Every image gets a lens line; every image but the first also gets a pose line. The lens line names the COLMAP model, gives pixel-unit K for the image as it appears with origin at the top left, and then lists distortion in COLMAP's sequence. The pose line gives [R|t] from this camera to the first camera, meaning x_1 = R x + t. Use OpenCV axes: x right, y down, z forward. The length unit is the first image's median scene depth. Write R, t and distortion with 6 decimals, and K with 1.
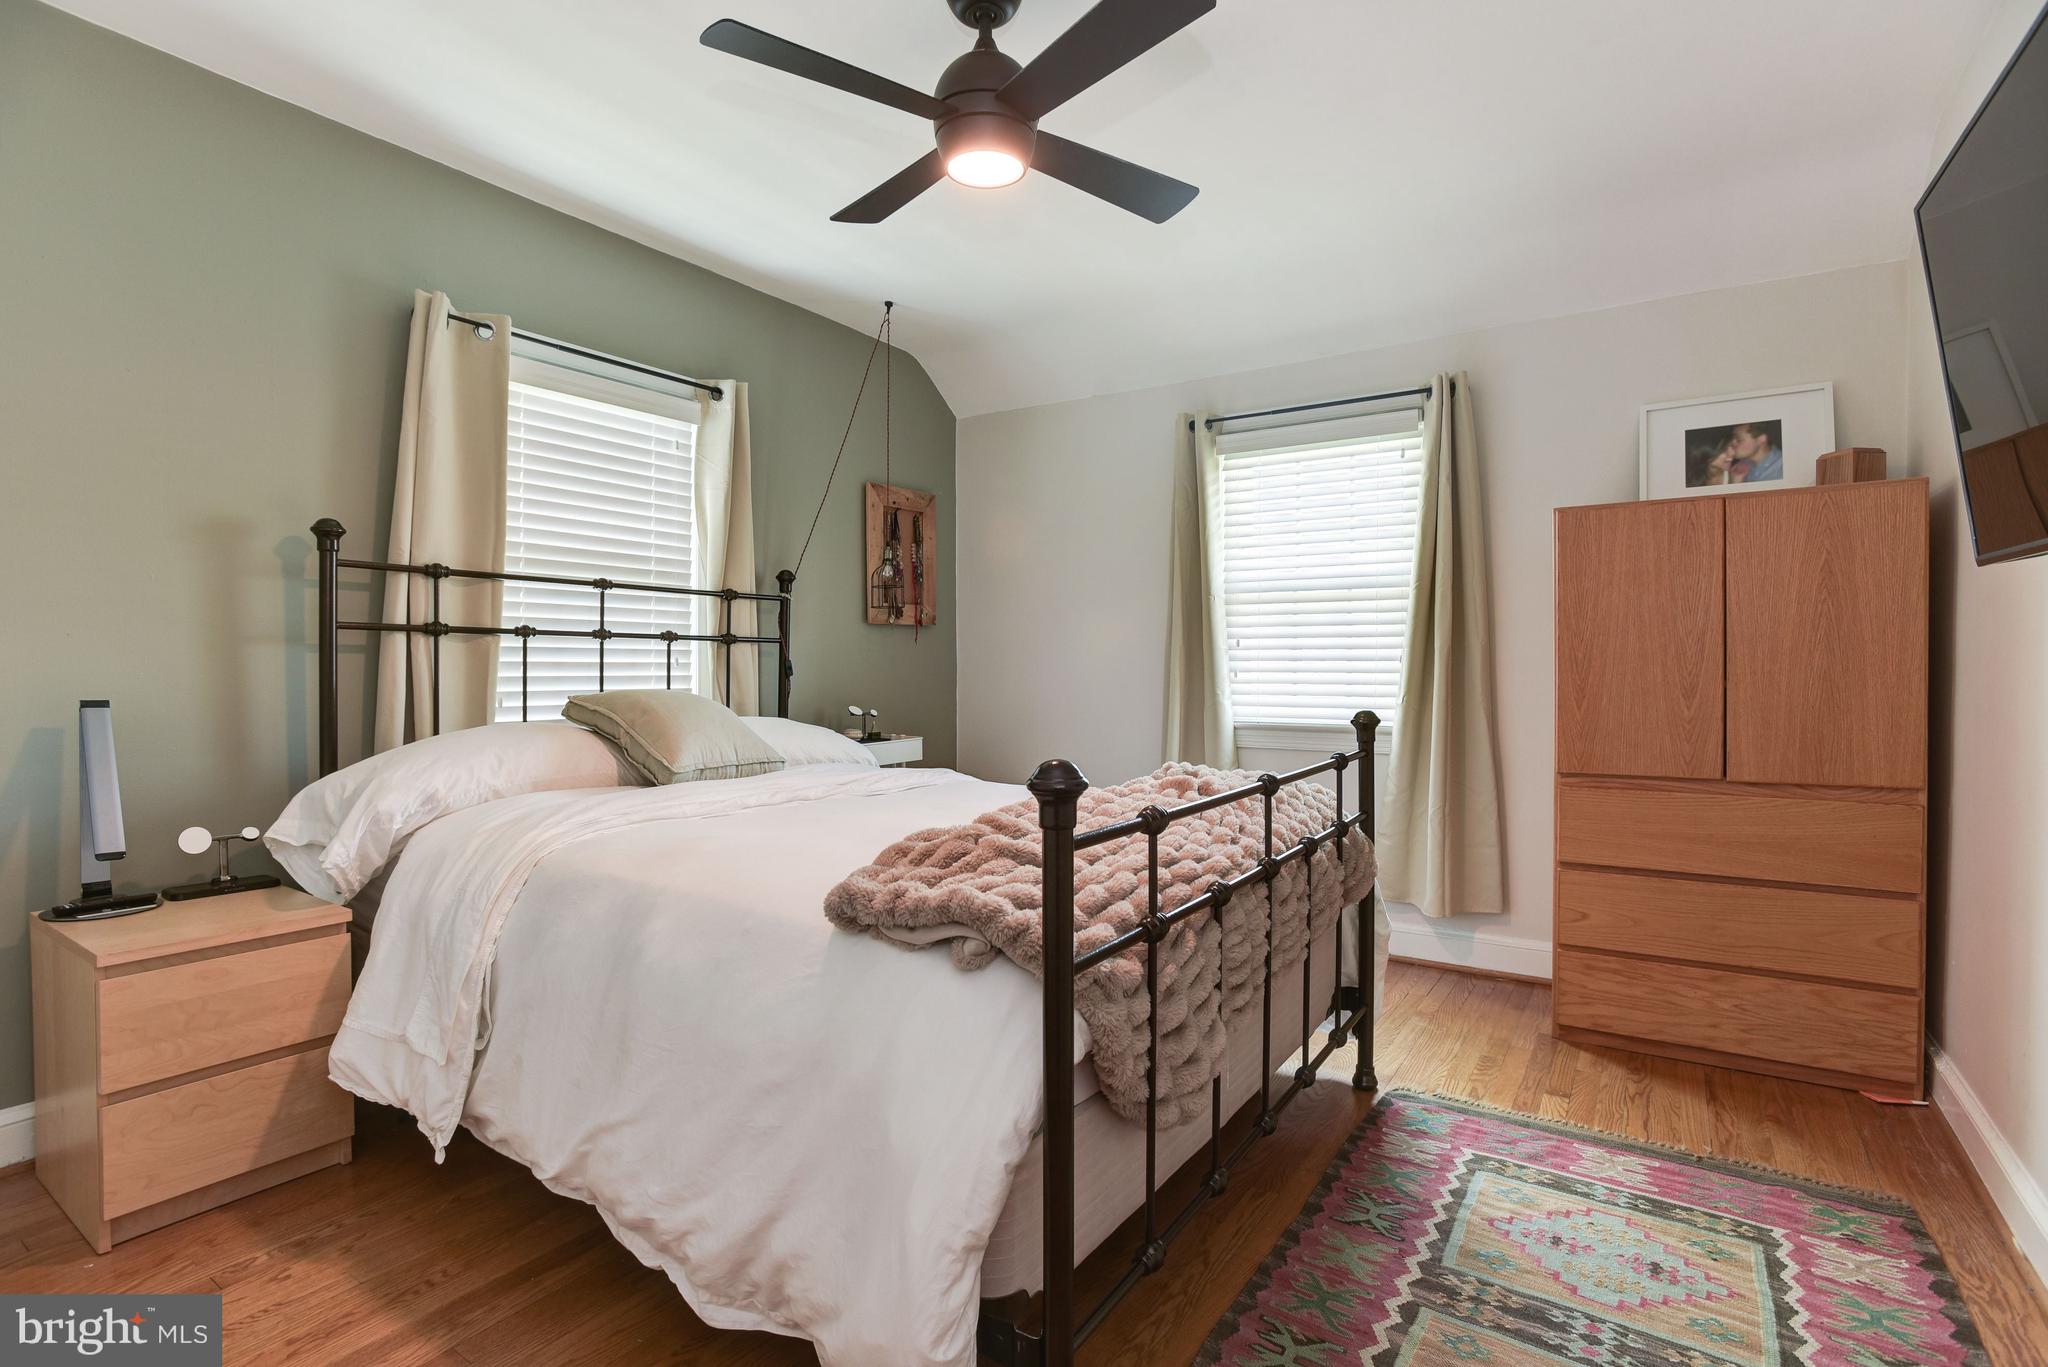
lens RADIAL K [[965.2, 0, 1013.1], [0, 965.2, 671.5], [0, 0, 1]] dist [-0.005938, 0.000227]
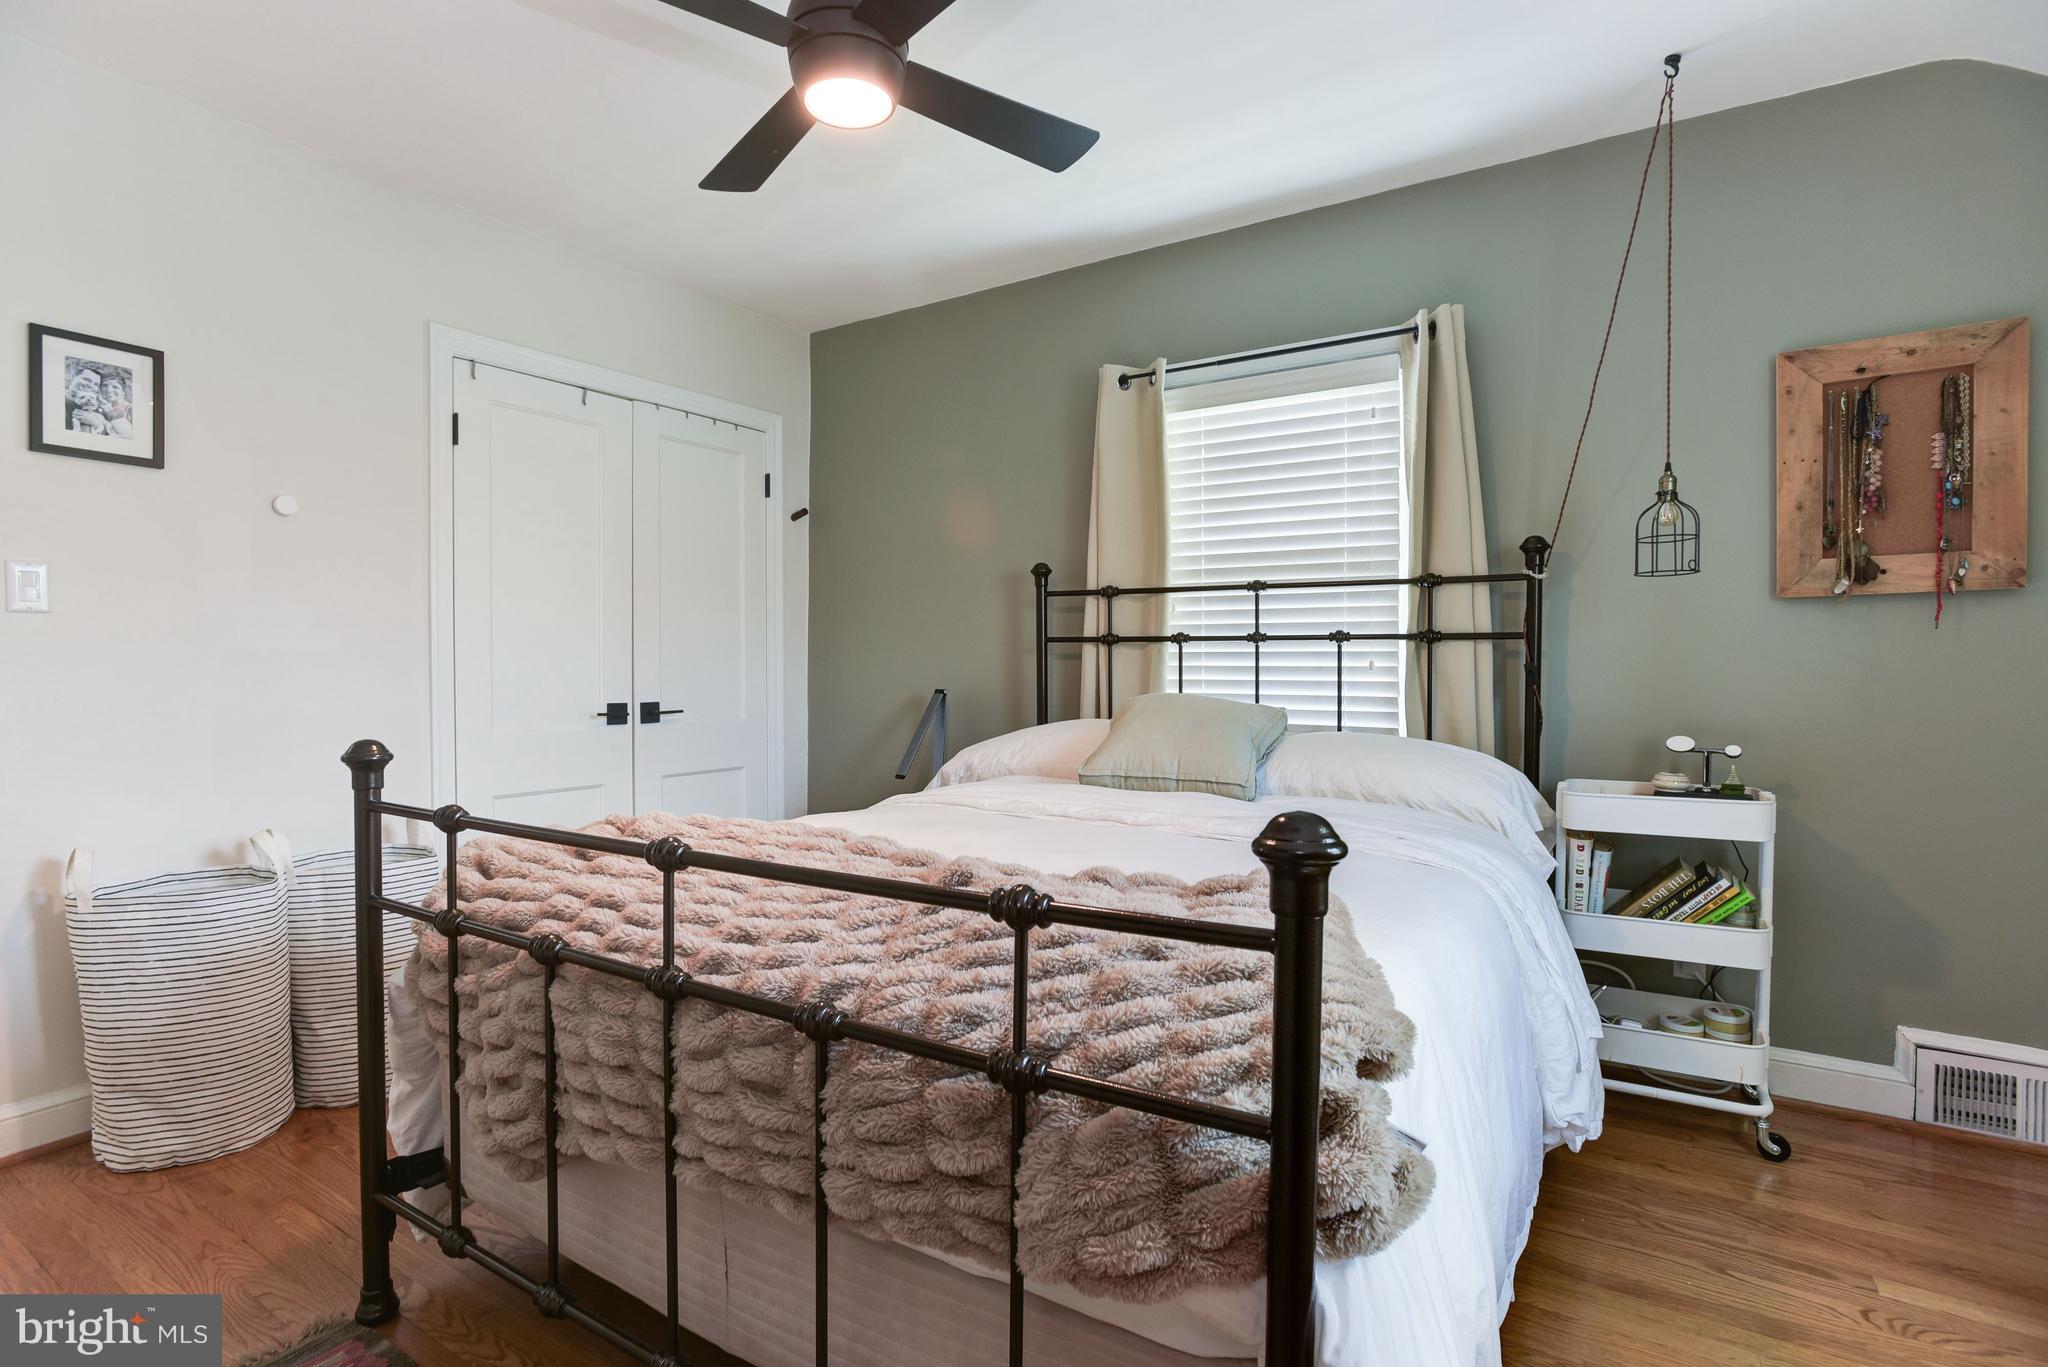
lens RADIAL K [[965.2, 0, 1012.4], [0, 965.2, 688.1], [0, 0, 1]] dist [-0.005938, 0.000227]
pose [[0.068314, 0.014021, -0.997565, 0.538683], [-0.012407, 0.999836, 0.013204, 0.003060], [0.997587, 0.011475, 0.068476, 0.684850]]
